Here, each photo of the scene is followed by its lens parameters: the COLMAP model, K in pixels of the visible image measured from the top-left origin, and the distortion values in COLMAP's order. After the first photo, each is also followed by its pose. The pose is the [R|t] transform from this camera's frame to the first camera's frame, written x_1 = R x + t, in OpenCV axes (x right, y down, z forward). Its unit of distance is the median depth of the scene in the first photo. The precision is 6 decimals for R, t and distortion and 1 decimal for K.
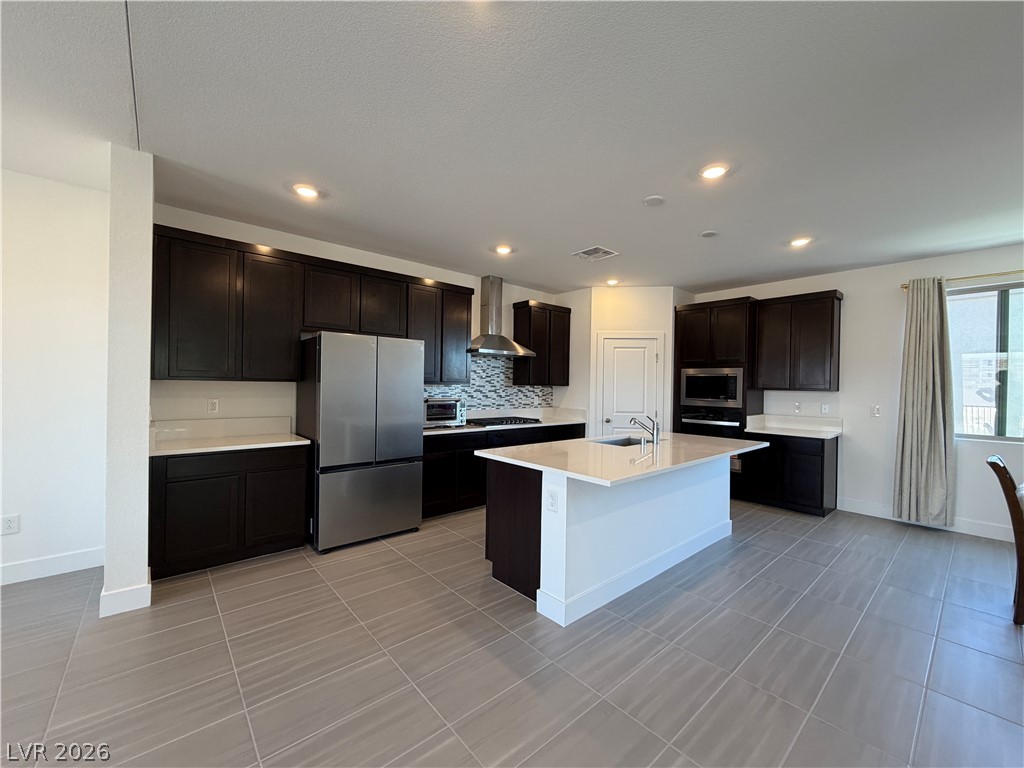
lens RADIAL K [[409.4, 0, 508.8], [0, 409.4, 385.7], [0, 0, 1]] dist [-0.000570, 0.000125]
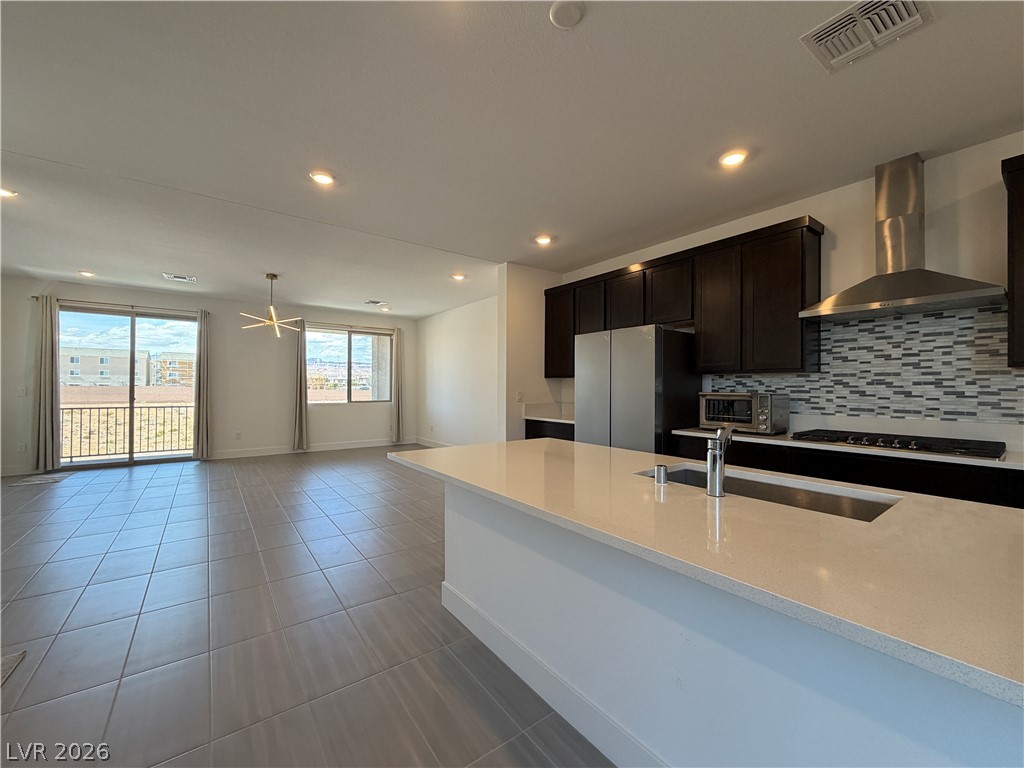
lens RADIAL K [[409.4, 0, 508.8], [0, 409.4, 385.7], [0, 0, 1]] dist [-0.000570, 0.000125]
pose [[-0.073839, -0.021666, -0.997035, 0.535196], [-0.009082, 0.999737, -0.021052, 0.034054], [0.997229, 0.007500, -0.074017, 0.580491]]
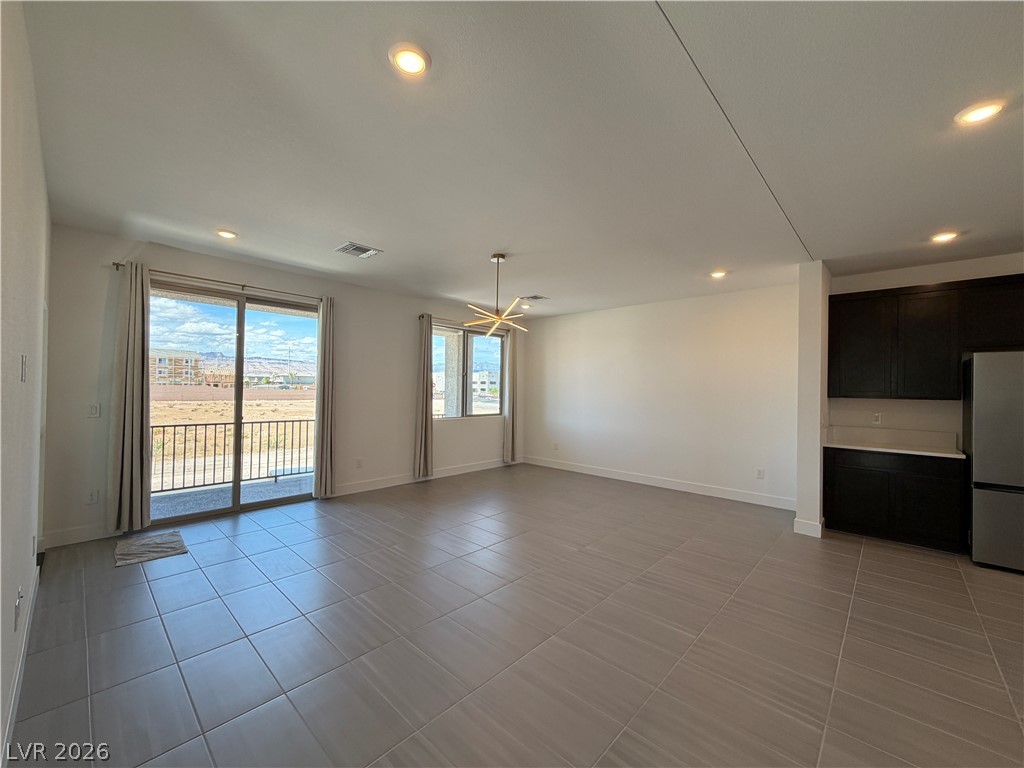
lens RADIAL K [[409.4, 0, 508.8], [0, 409.4, 385.7], [0, 0, 1]] dist [-0.000570, 0.000125]
pose [[0.103095, -0.022302, -0.994421, 0.306470], [-0.017772, 0.999548, -0.024259, -0.000413], [0.994513, 0.020174, 0.102652, -0.198633]]
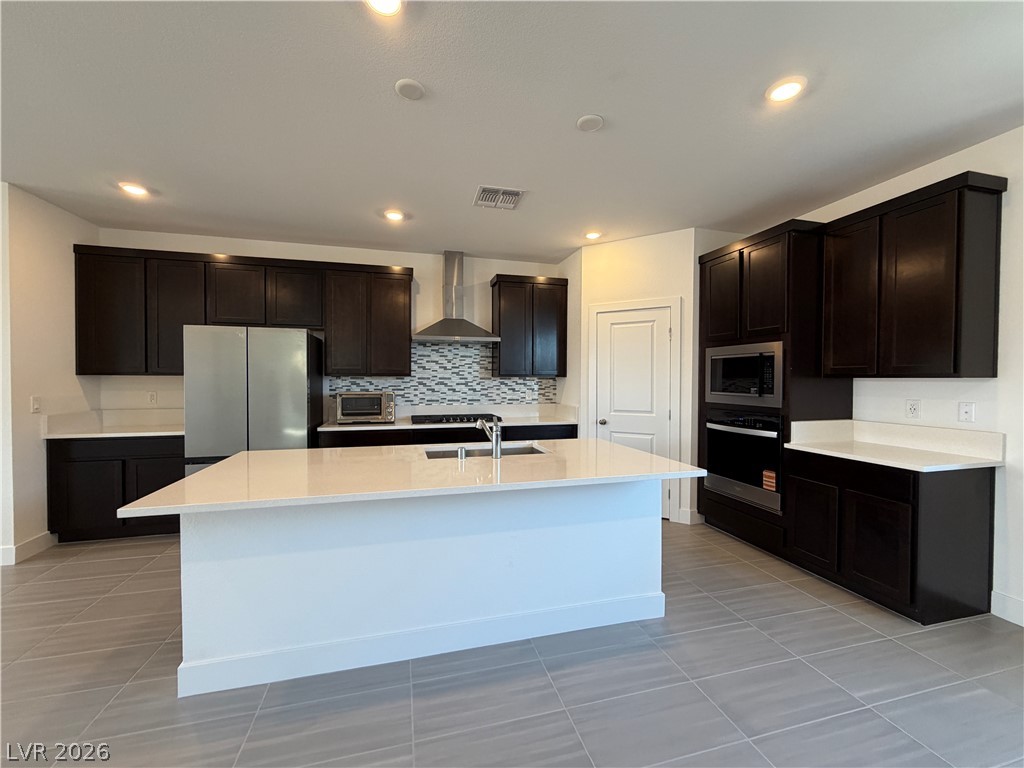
lens RADIAL K [[409.4, 0, 508.8], [0, 409.4, 385.7], [0, 0, 1]] dist [-0.000570, 0.000125]
pose [[0.898813, -0.006445, -0.438285, 0.470837], [0.010692, 0.999917, 0.007223, 0.012751], [0.438202, -0.011178, 0.898807, 0.283844]]
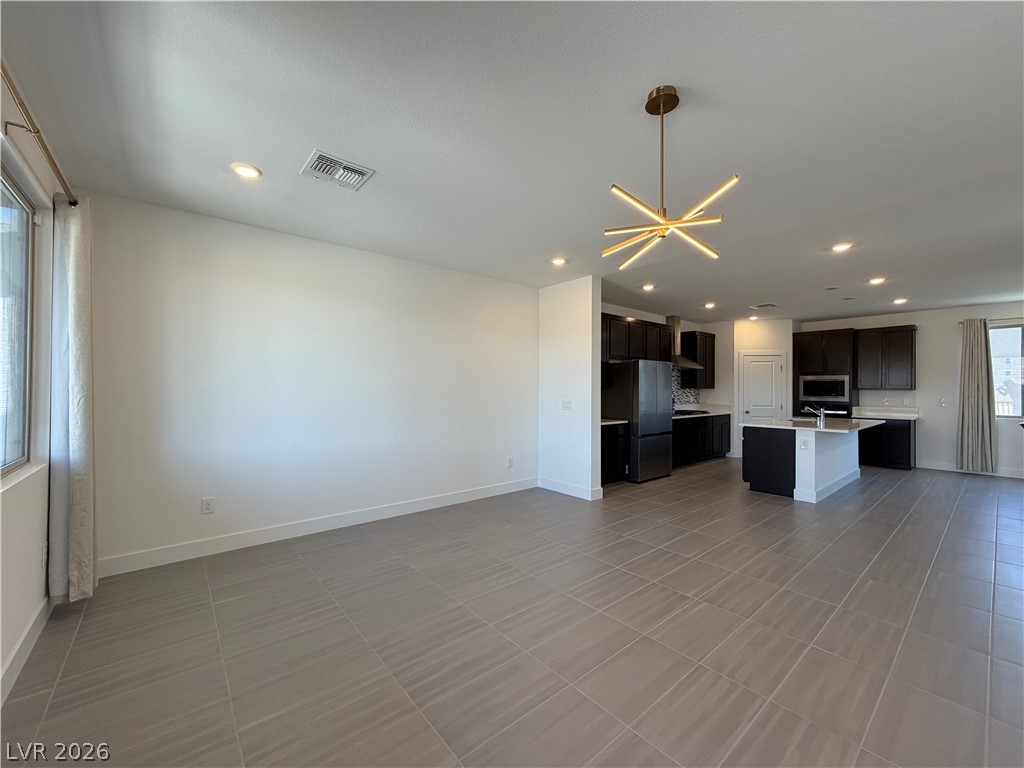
lens RADIAL K [[409.4, 0, 508.8], [0, 409.4, 385.7], [0, 0, 1]] dist [-0.000570, 0.000125]
pose [[0.999752, -0.011214, -0.019266, -0.650524], [0.011046, 0.999900, -0.008806, -0.005241], [0.019363, 0.008591, 0.999776, -0.529597]]
